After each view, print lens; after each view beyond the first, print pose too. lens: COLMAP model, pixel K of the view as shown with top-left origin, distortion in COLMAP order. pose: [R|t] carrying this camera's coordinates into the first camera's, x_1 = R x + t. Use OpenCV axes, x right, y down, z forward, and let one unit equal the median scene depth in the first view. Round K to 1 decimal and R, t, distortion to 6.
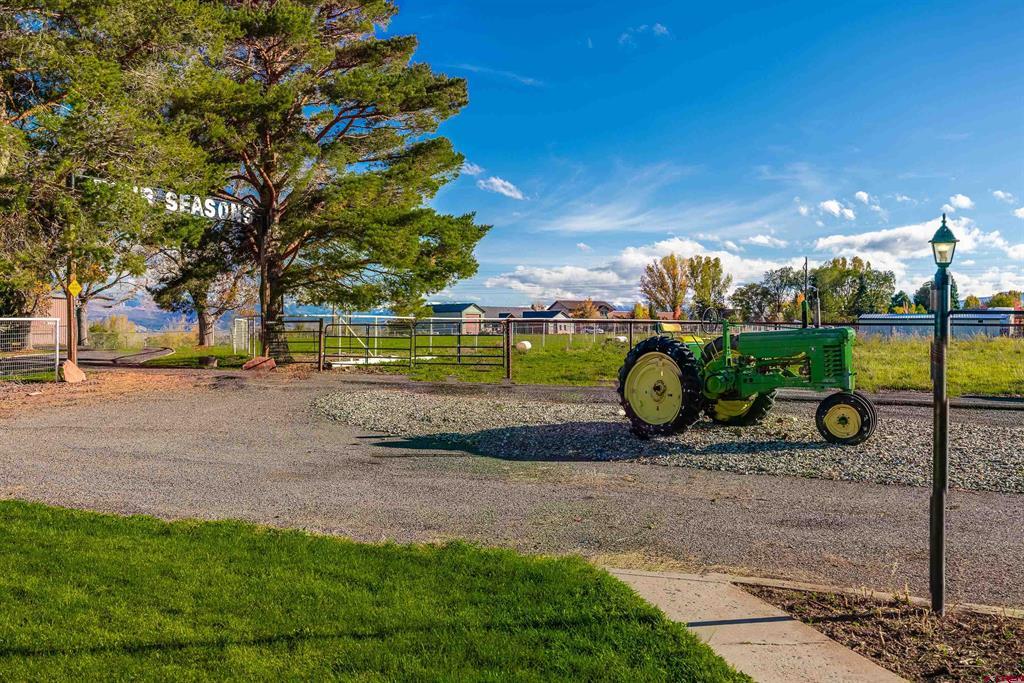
lens RADIAL K [[1018.7, 0, 512.0], [0, 1018.7, 341.5], [0, 0, 1]] dist [0.002888, 0.002302]
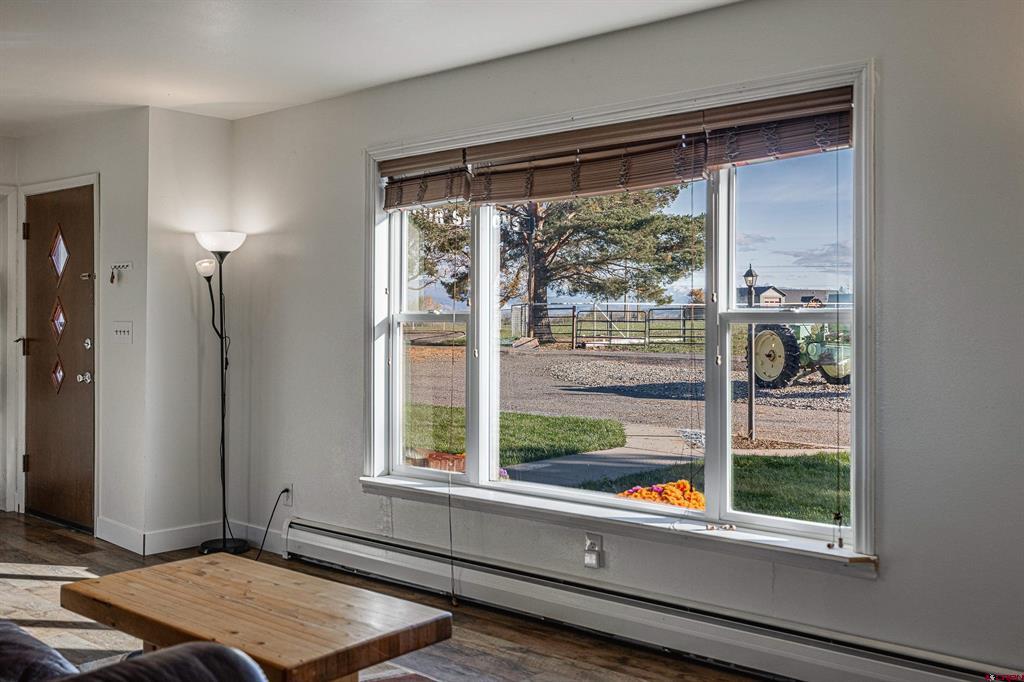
lens RADIAL K [[1042.6, 0, 494.7], [0, 1042.6, 308.1], [0, 0, 1]] dist [0.000655, 0.001250]
pose [[0.955027, -0.006426, -0.296448, 0.087951], [0.001100, 0.999835, -0.018131, 0.002289], [0.296515, 0.016990, 0.954877, -0.213776]]
